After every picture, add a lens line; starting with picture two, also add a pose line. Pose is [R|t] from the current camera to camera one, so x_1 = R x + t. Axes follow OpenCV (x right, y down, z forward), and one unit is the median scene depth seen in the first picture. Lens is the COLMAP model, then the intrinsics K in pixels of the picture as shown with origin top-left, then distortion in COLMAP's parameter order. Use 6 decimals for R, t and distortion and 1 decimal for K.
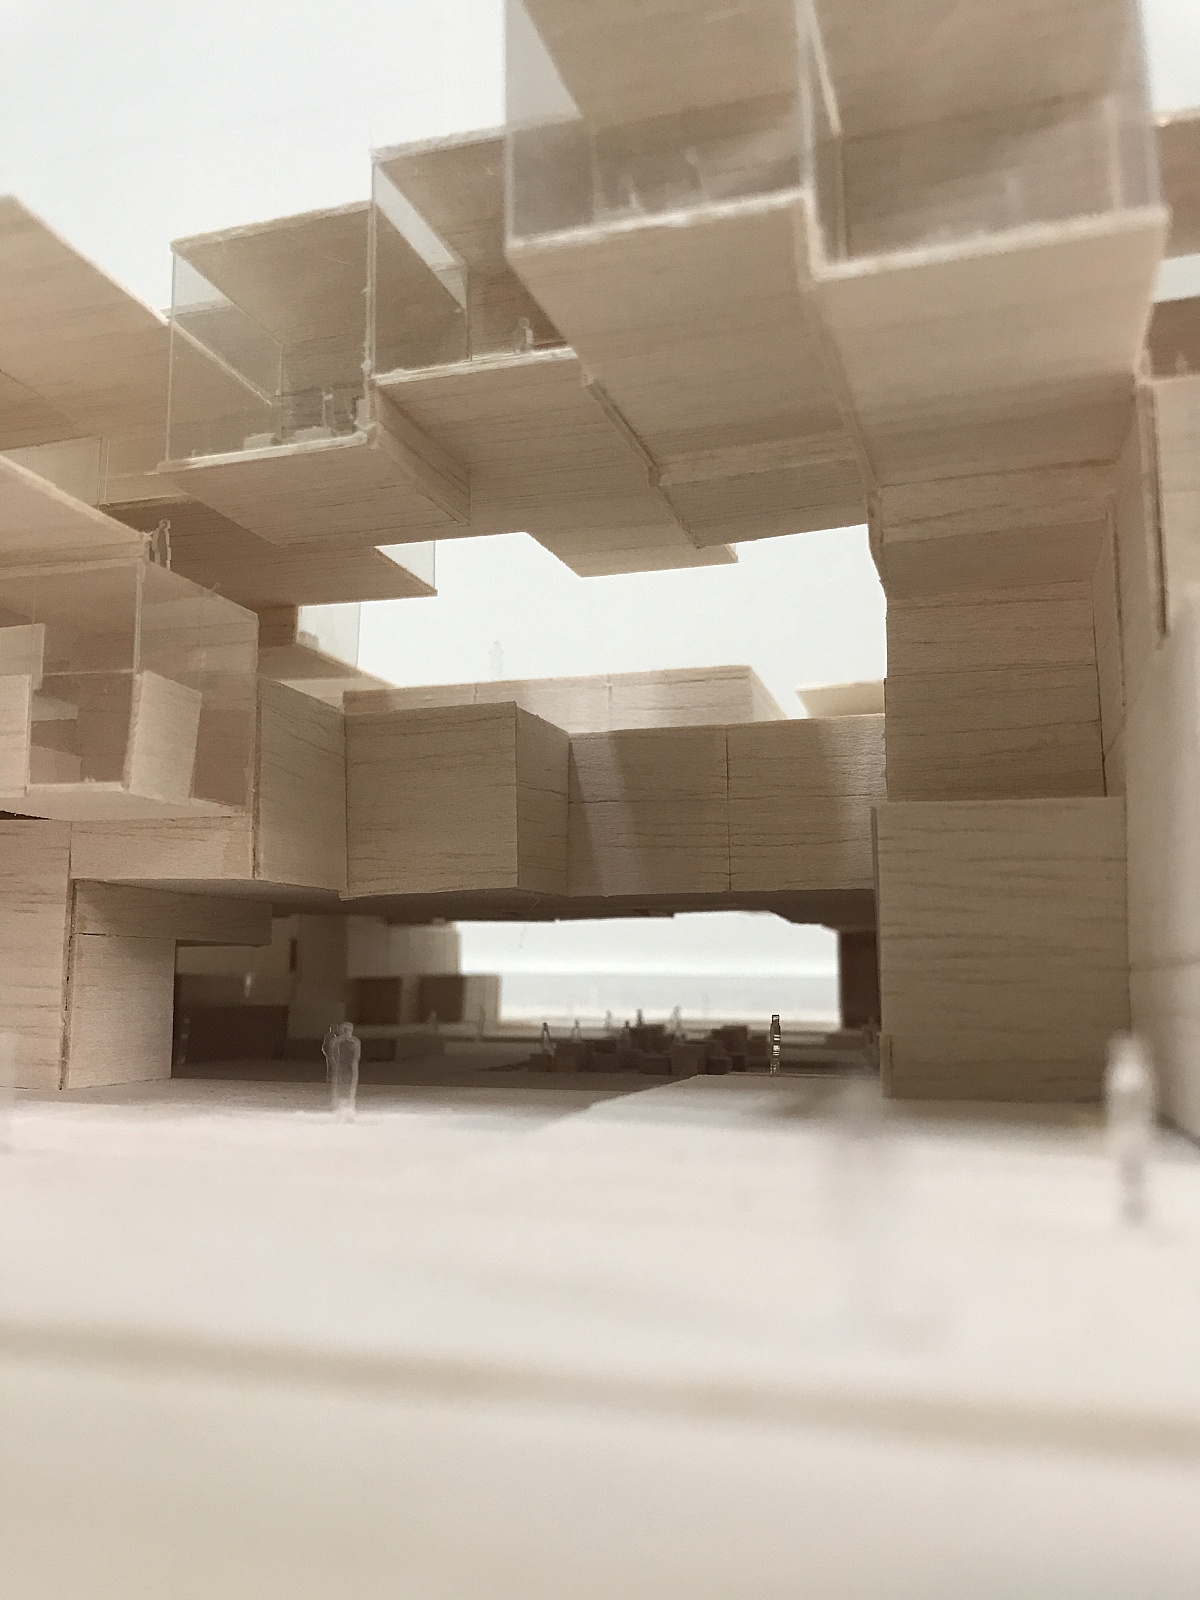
lens RADIAL K [[1371.8, 0, 628.8], [0, 1371.8, 795.2], [0, 0, 1]] dist [0.106991, -0.334469]
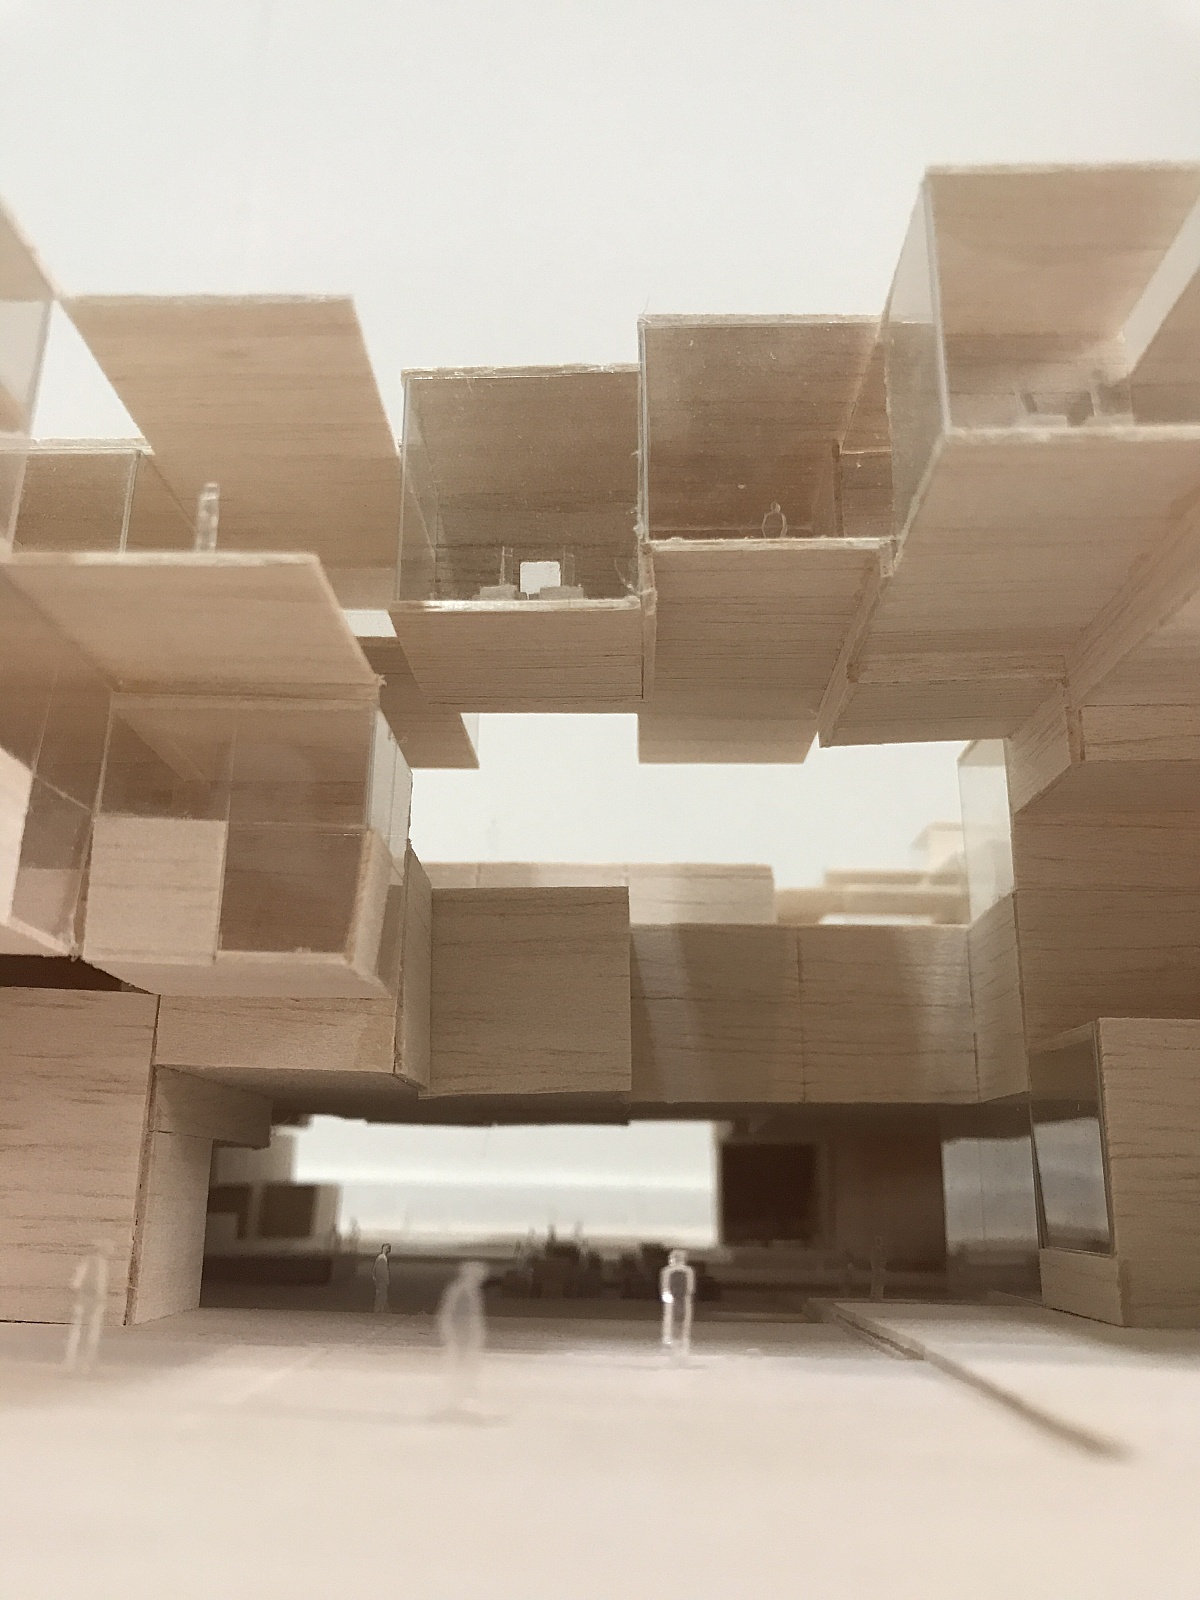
lens RADIAL K [[1371.8, 0, 628.8], [0, 1371.8, 795.2], [0, 0, 1]] dist [0.106991, -0.334469]
pose [[0.964819, 0.084545, 0.248951, -0.352061], [-0.048109, 0.987670, -0.148972, 0.010208], [-0.258476, 0.131754, 0.956991, 0.099160]]
